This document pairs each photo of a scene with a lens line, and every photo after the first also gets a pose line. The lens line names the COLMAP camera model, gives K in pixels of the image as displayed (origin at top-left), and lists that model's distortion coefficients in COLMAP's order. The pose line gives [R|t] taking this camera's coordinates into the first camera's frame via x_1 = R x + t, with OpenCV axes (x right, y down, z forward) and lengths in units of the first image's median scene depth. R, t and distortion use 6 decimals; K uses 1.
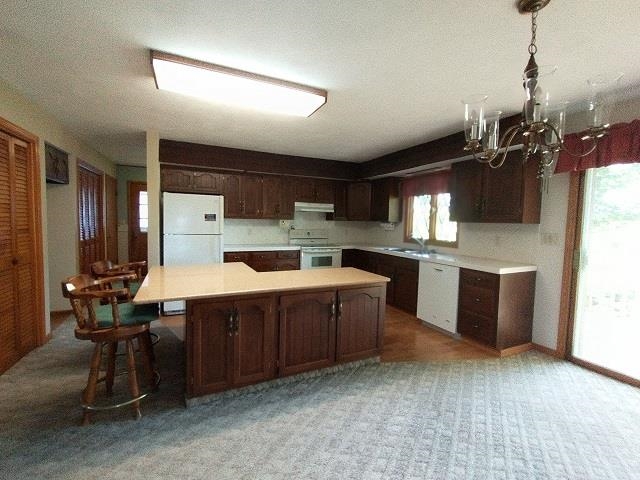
lens RADIAL K [[293.7, 0, 320.0], [0, 293.7, 240.0], [0, 0, 1]] dist [0.001654, 0.000113]
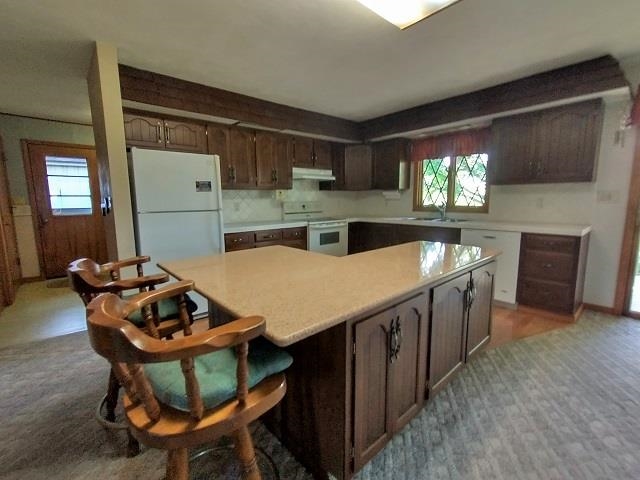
lens RADIAL K [[293.7, 0, 320.0], [0, 293.7, 240.0], [0, 0, 1]] dist [0.001654, 0.000113]
pose [[0.960466, -0.071648, 0.269019, -0.256729], [0.050457, 0.995112, 0.084885, 0.004914], [-0.273786, -0.067956, 0.959387, 0.200493]]
